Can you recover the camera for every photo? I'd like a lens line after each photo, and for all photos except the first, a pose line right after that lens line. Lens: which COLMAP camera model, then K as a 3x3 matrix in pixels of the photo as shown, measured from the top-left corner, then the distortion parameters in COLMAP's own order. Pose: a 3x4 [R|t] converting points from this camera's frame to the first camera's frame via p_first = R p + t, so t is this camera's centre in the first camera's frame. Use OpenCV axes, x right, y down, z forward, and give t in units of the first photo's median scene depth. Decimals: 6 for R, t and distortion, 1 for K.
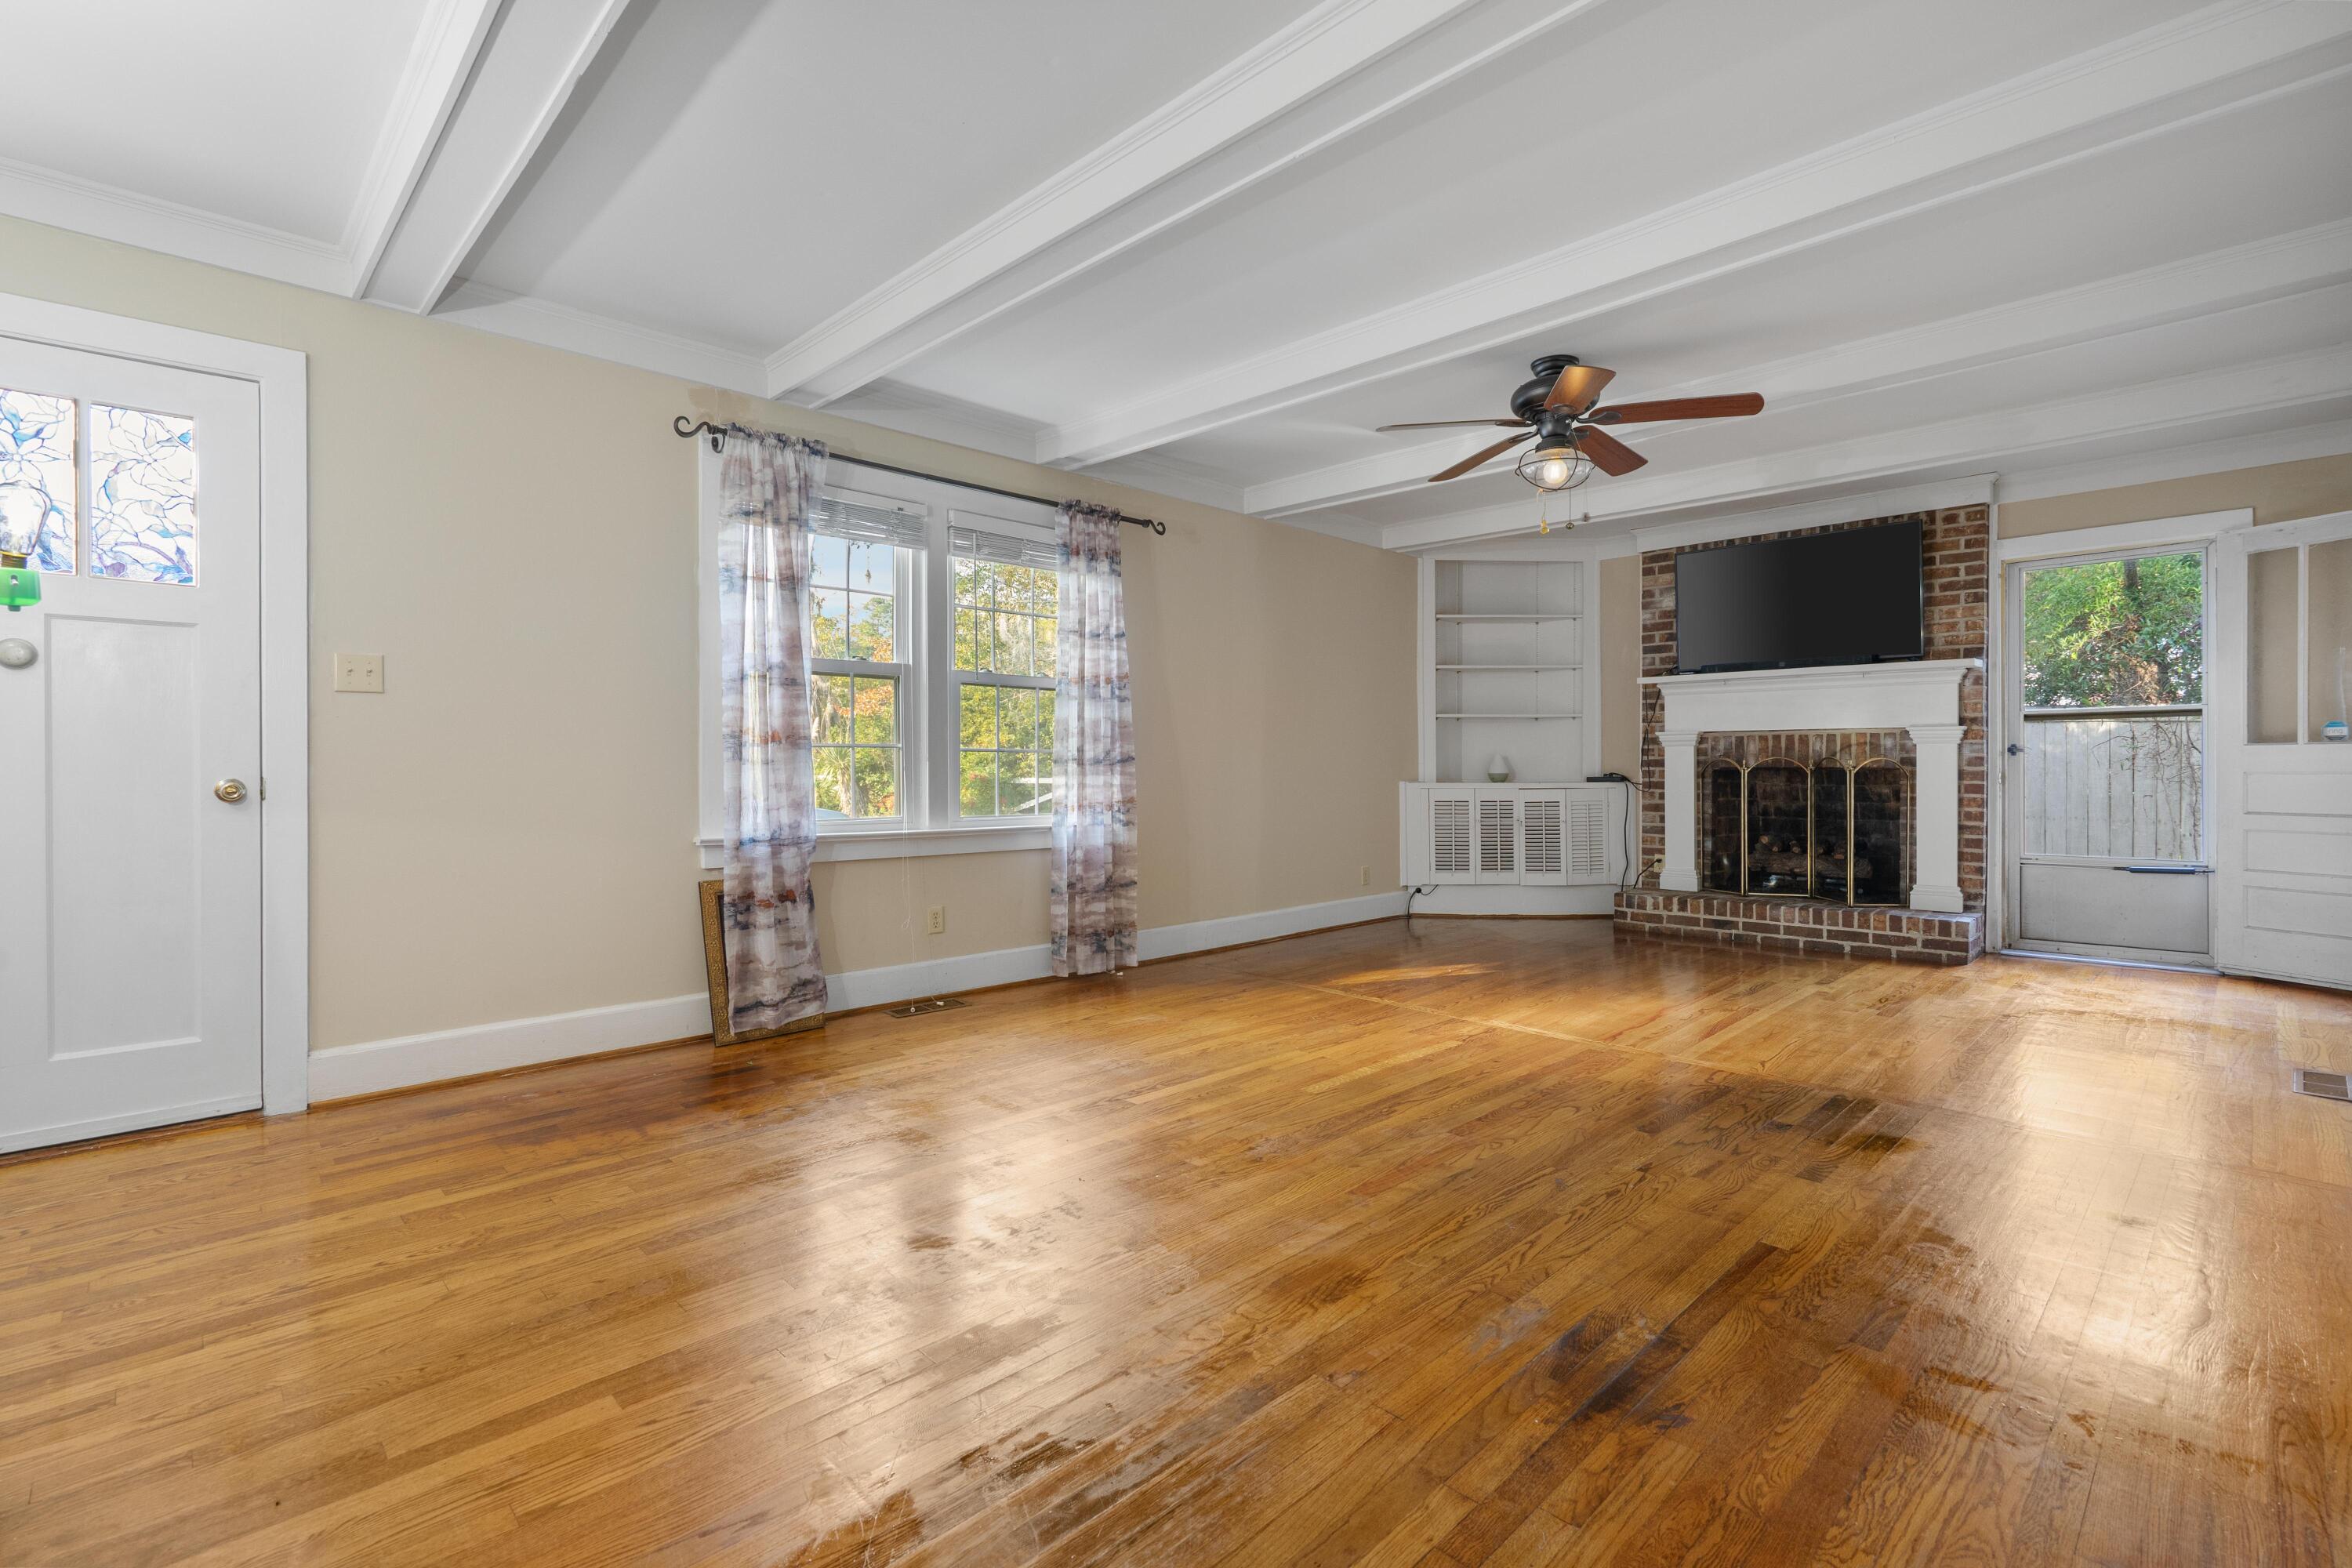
lens RADIAL K [[1068.4, 0, 1176.3], [0, 1068.4, 769.2], [0, 0, 1]] dist [-0.002376, 0.005534]
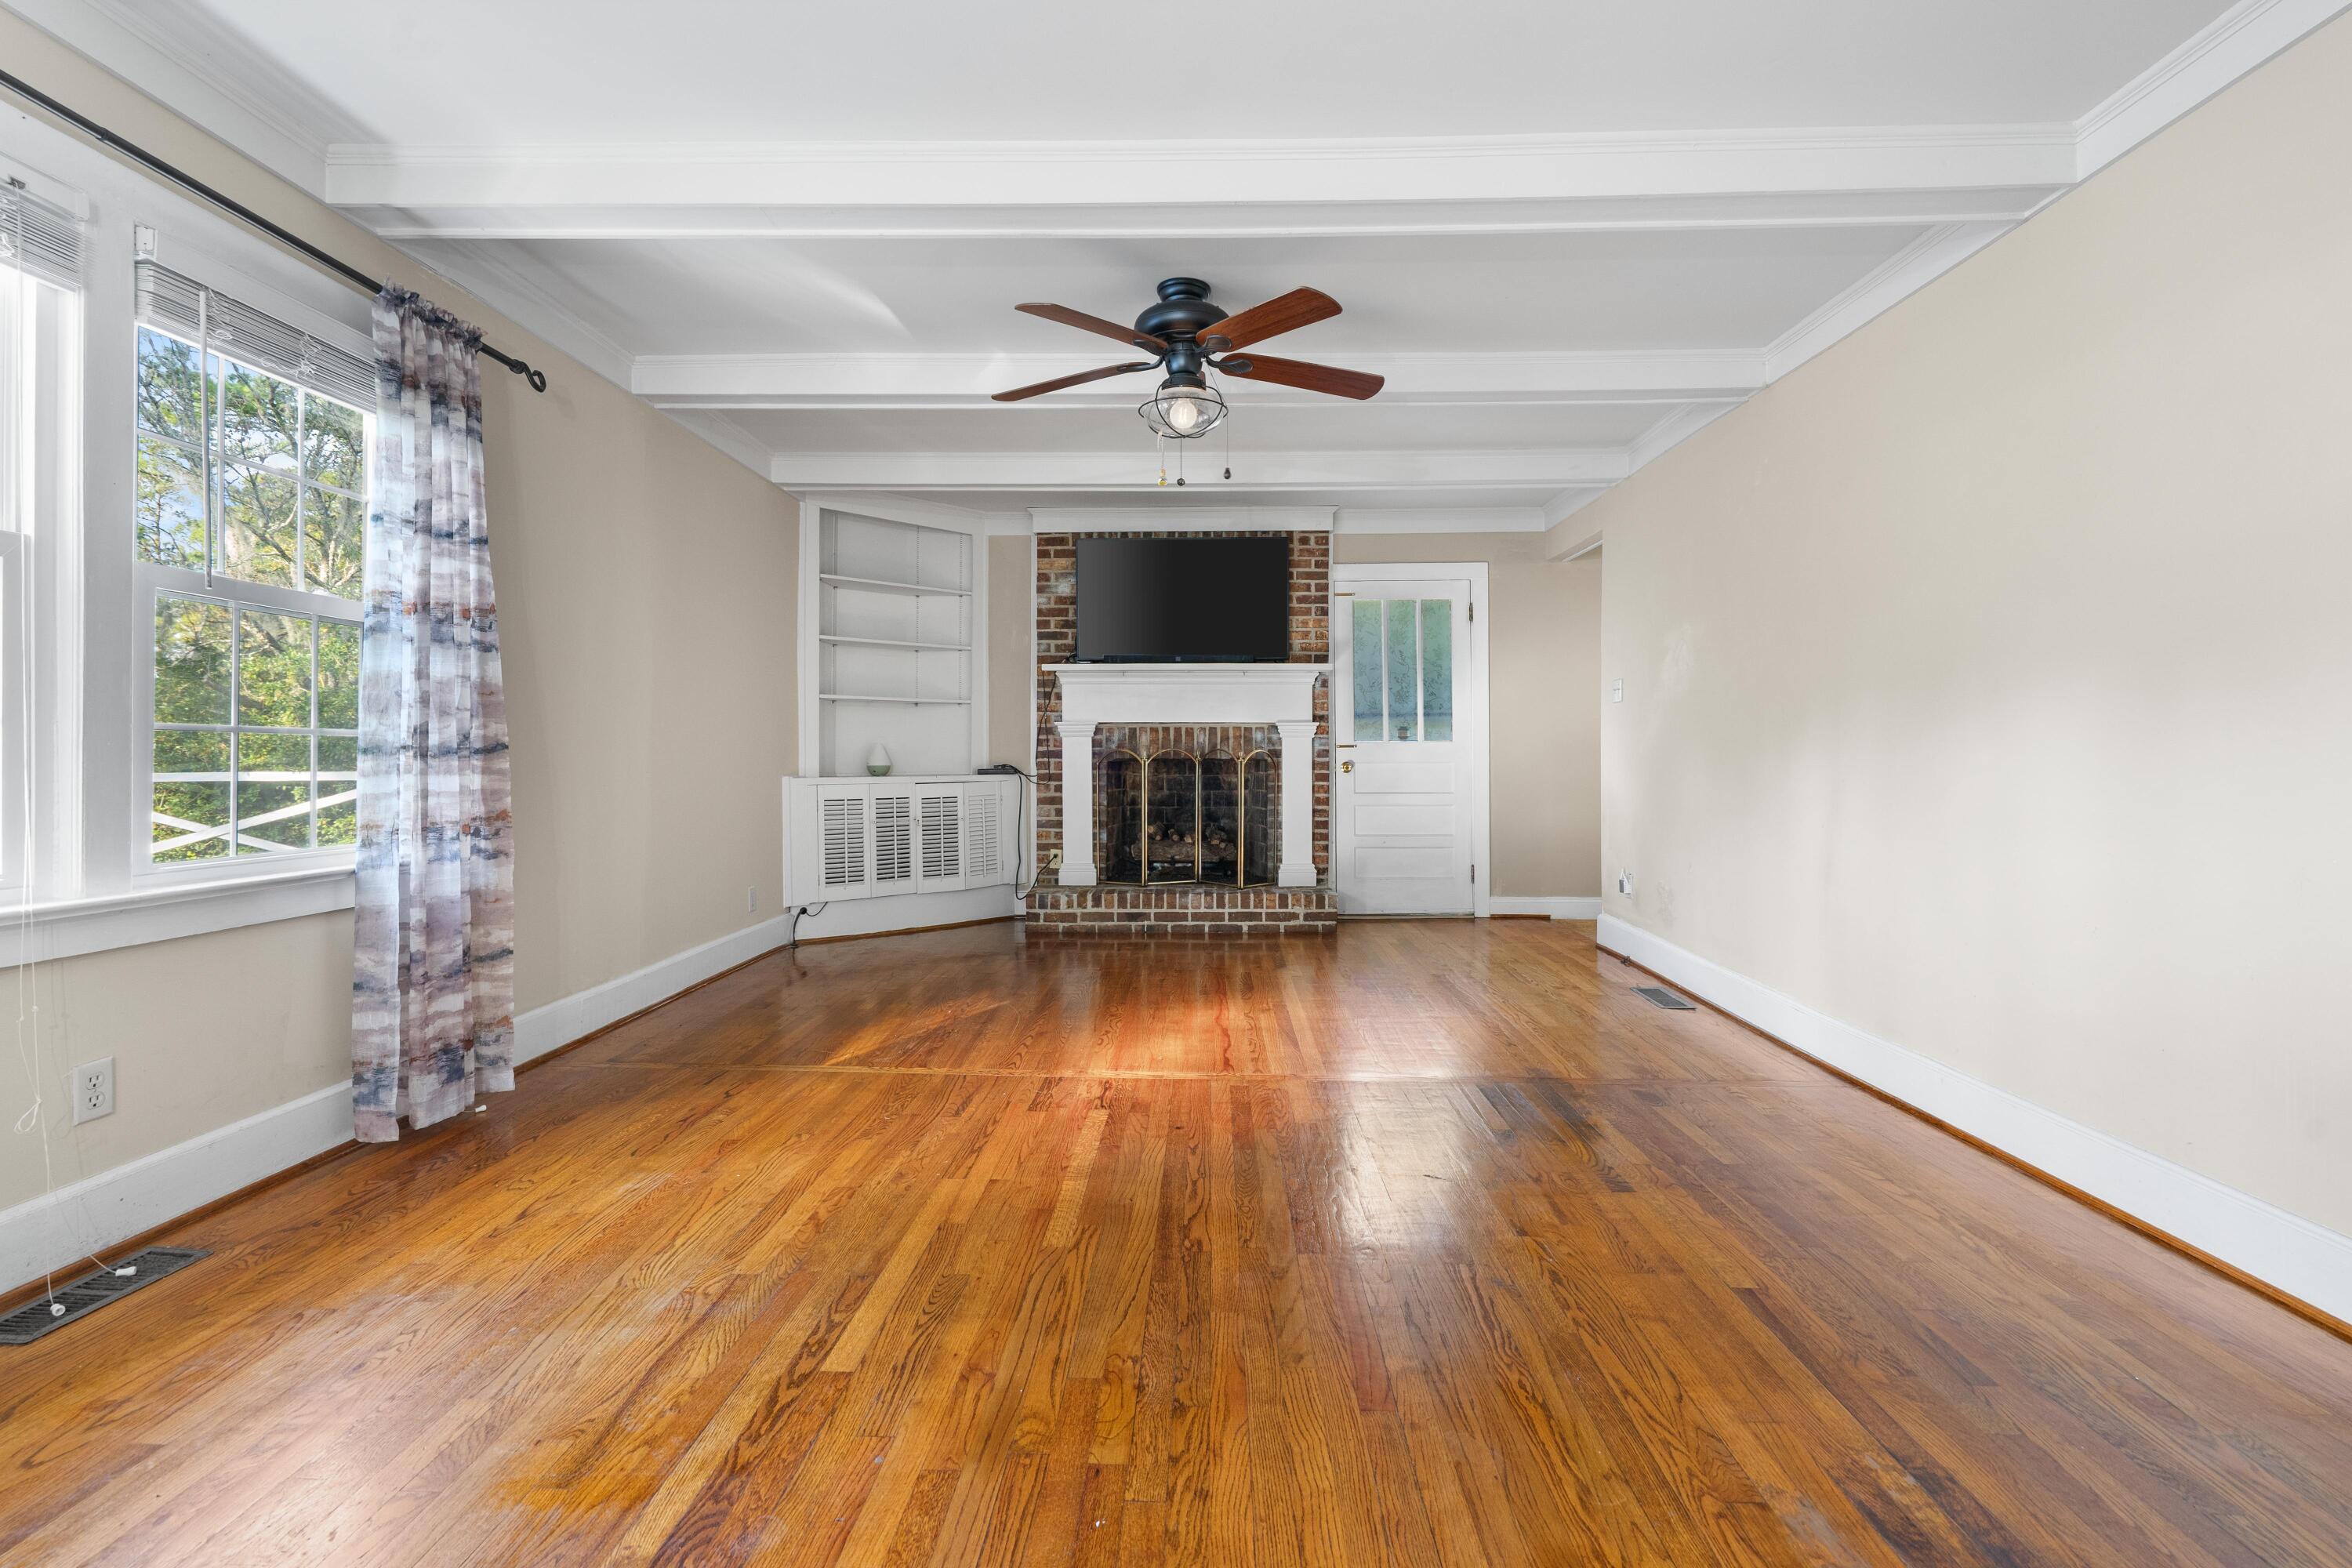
lens RADIAL K [[1083.4, 0, 1178.2], [0, 1083.4, 742.9], [0, 0, 1]] dist [-0.006995, 0.005960]
pose [[0.720243, 0.008602, 0.693669, -0.173897], [0.001415, 0.999903, -0.013868, -0.002659], [-0.693720, 0.010970, 0.720161, 0.268231]]
